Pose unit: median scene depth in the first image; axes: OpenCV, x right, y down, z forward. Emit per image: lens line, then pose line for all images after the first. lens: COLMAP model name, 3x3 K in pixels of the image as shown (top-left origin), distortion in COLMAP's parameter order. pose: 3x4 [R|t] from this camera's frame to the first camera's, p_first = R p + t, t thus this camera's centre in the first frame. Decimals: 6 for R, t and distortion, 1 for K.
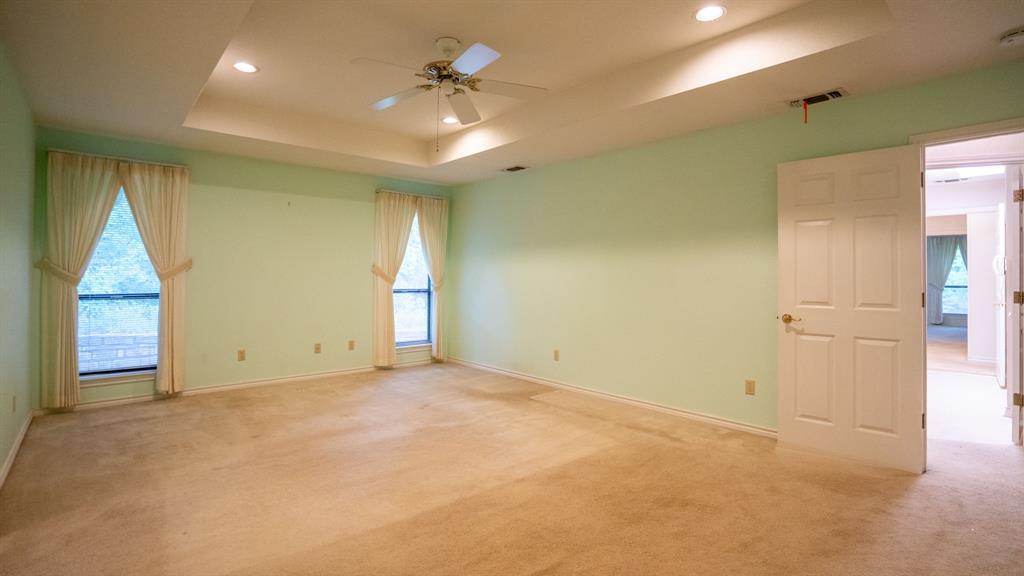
lens RADIAL K [[479.1, 0, 509.0], [0, 479.1, 290.2], [0, 0, 1]] dist [-0.056336, 0.023377]
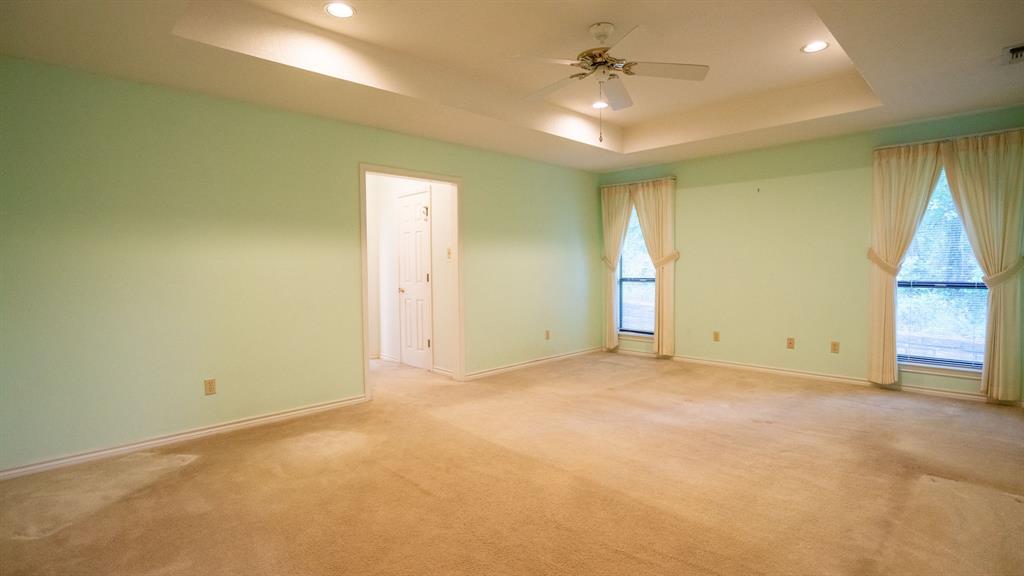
lens RADIAL K [[479.1, 0, 509.0], [0, 479.1, 290.2], [0, 0, 1]] dist [-0.056336, 0.023377]
pose [[0.075224, 0.047569, -0.996031, 0.559339], [-0.019460, 0.998741, 0.046229, -0.012812], [0.996977, 0.015905, 0.076055, 0.482236]]
